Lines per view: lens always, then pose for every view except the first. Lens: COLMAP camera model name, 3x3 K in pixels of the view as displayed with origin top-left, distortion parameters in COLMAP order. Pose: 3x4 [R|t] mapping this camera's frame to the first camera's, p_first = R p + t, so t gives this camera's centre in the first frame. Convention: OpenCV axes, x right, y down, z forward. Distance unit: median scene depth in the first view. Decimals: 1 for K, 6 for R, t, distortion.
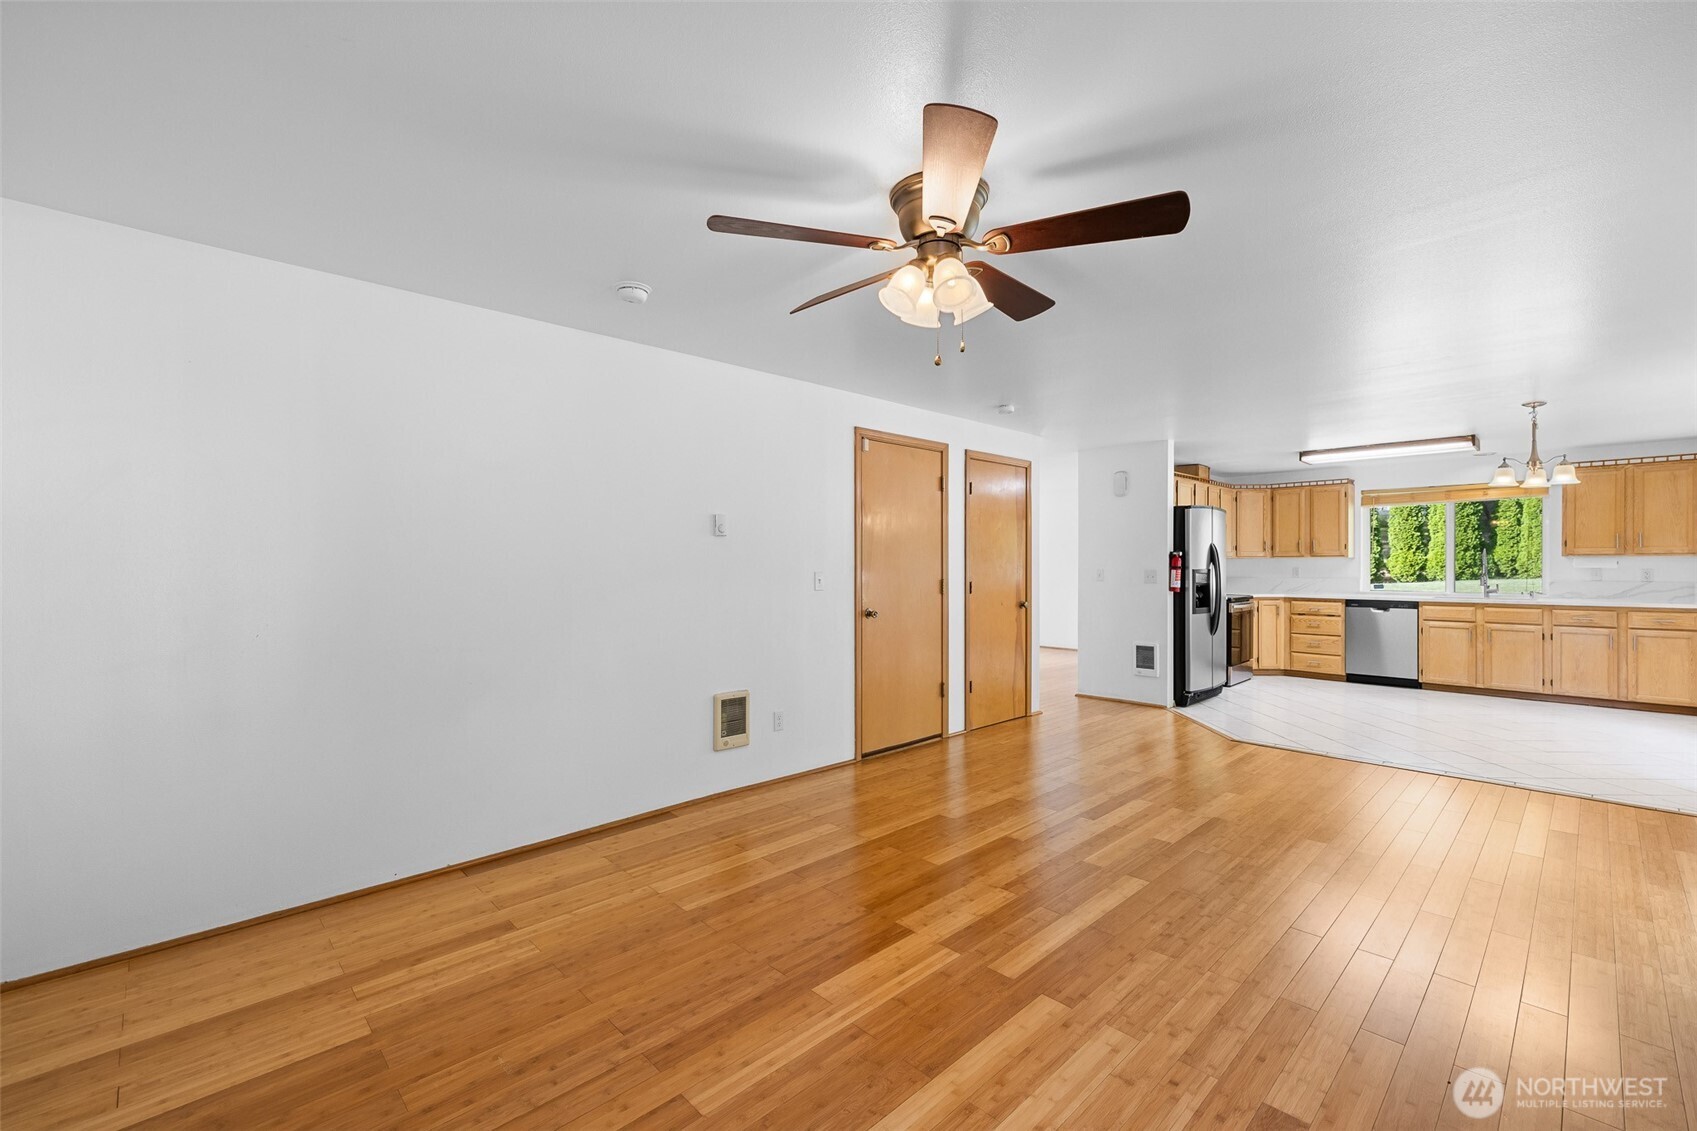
lens RADIAL K [[722.6, 0, 841.7], [0, 722.6, 567.1], [0, 0, 1]] dist [0.002021, 0.000583]
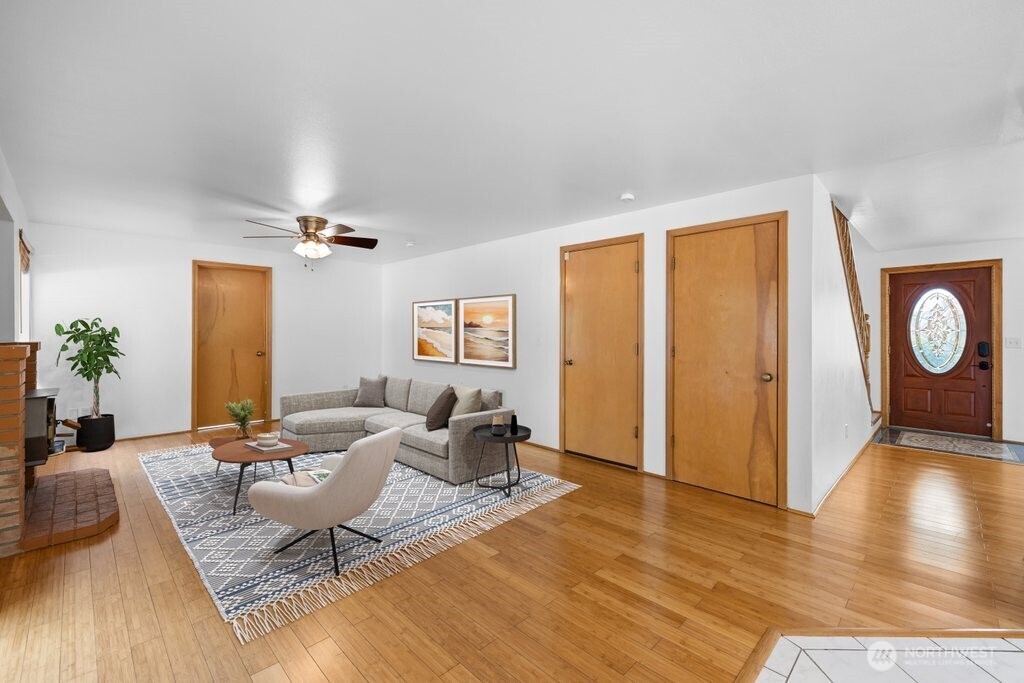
lens RADIAL K [[436.0, 0, 514.9], [0, 436.0, 331.6], [0, 0, 1]] dist [0.002021, 0.000583]
pose [[0.024826, 0.000748, -0.999692, 0.673638], [-0.008030, 0.999968, 0.000549, -0.001515], [0.999660, 0.008014, 0.024831, 0.587591]]
